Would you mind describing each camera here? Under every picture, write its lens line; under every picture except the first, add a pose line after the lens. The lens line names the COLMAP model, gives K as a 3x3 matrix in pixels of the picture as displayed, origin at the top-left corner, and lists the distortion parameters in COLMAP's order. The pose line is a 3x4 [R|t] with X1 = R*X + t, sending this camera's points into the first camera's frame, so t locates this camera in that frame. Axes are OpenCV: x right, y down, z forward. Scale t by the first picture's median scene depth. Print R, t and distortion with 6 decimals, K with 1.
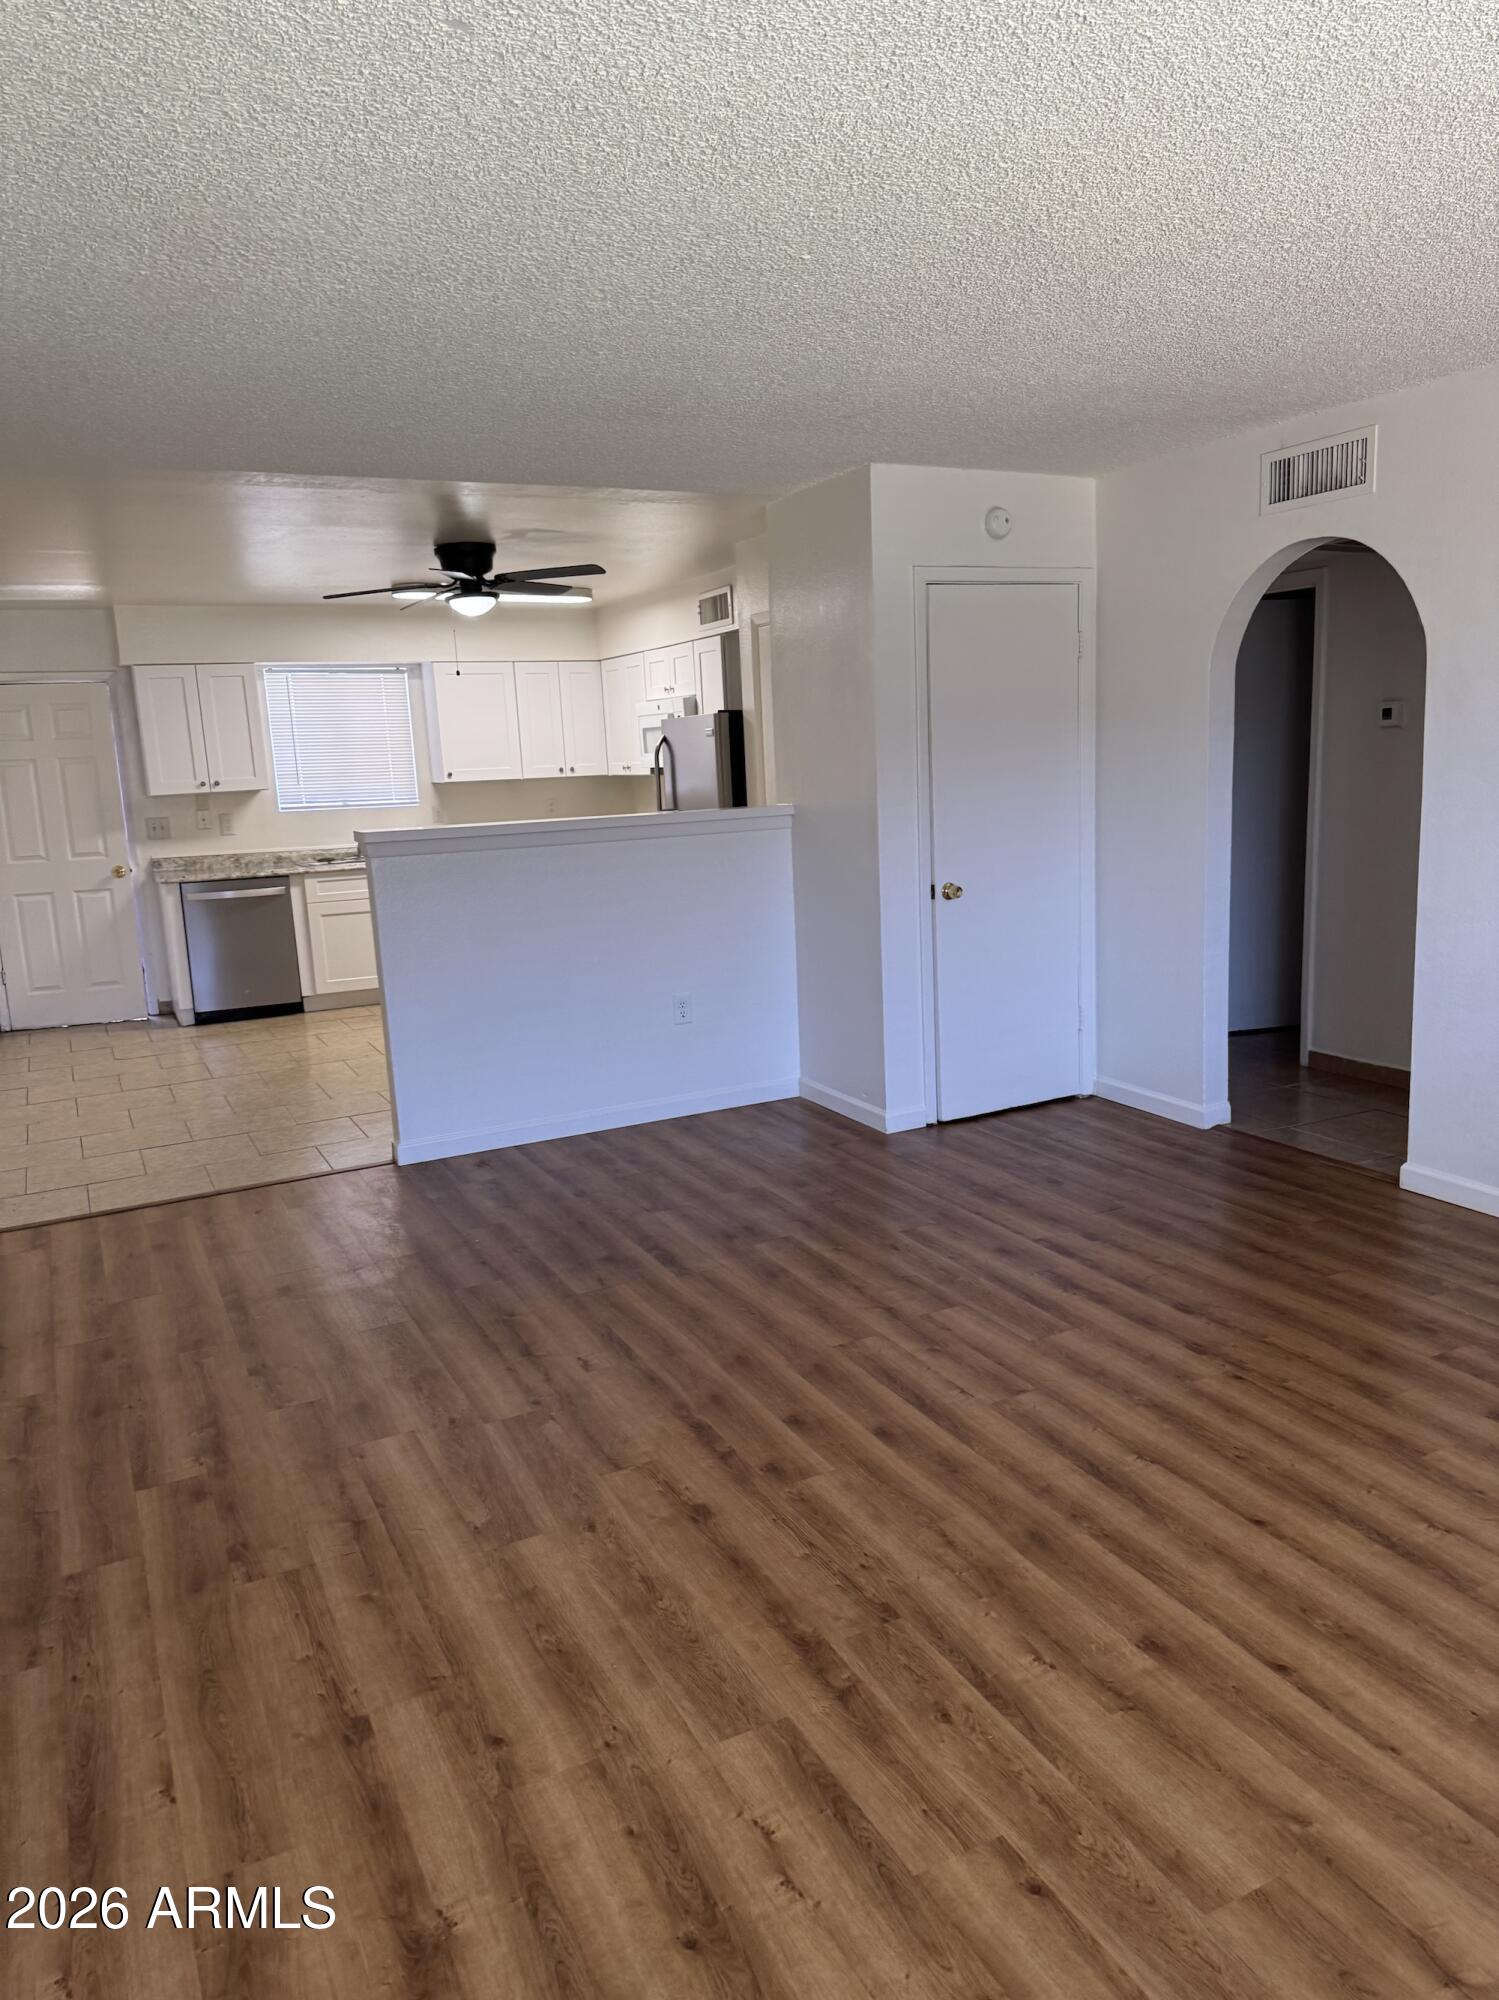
lens RADIAL K [[1398.4, 0, 749.5], [0, 1398.4, 1000.0], [0, 0, 1]] dist [0.137419, -0.261114]
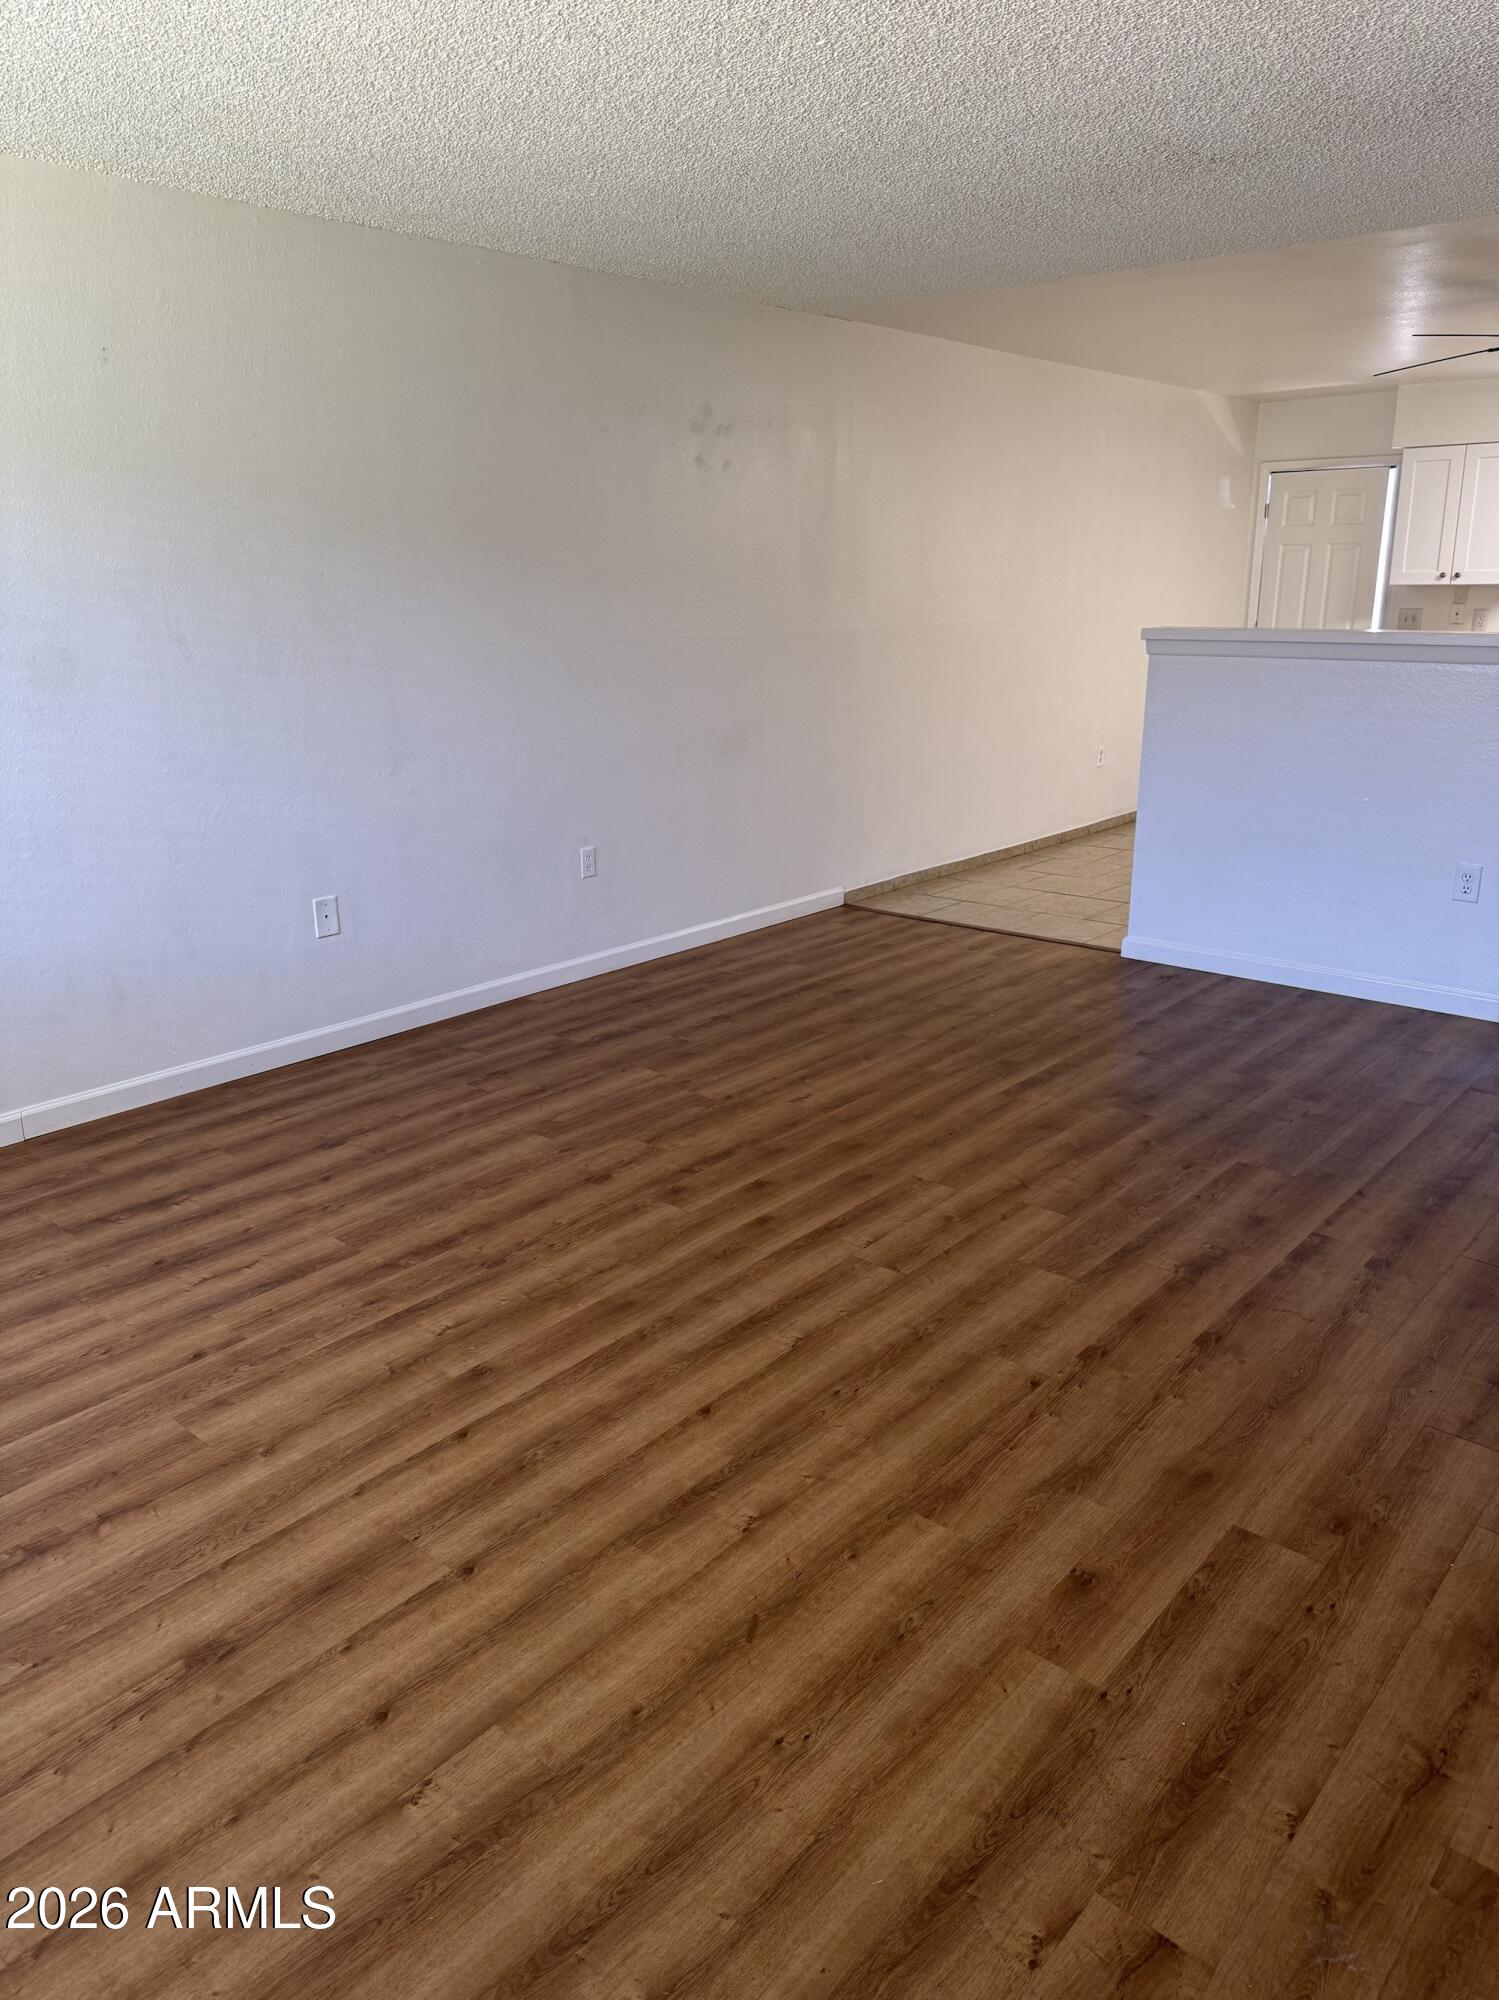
lens RADIAL K [[1398.4, 0, 749.5], [0, 1398.4, 1000.0], [0, 0, 1]] dist [0.137419, -0.261114]
pose [[0.385003, 0.308176, -0.869942, 0.978223], [-0.179258, 0.949622, 0.257070, -0.124609], [0.905339, 0.056971, 0.420851, 0.544154]]
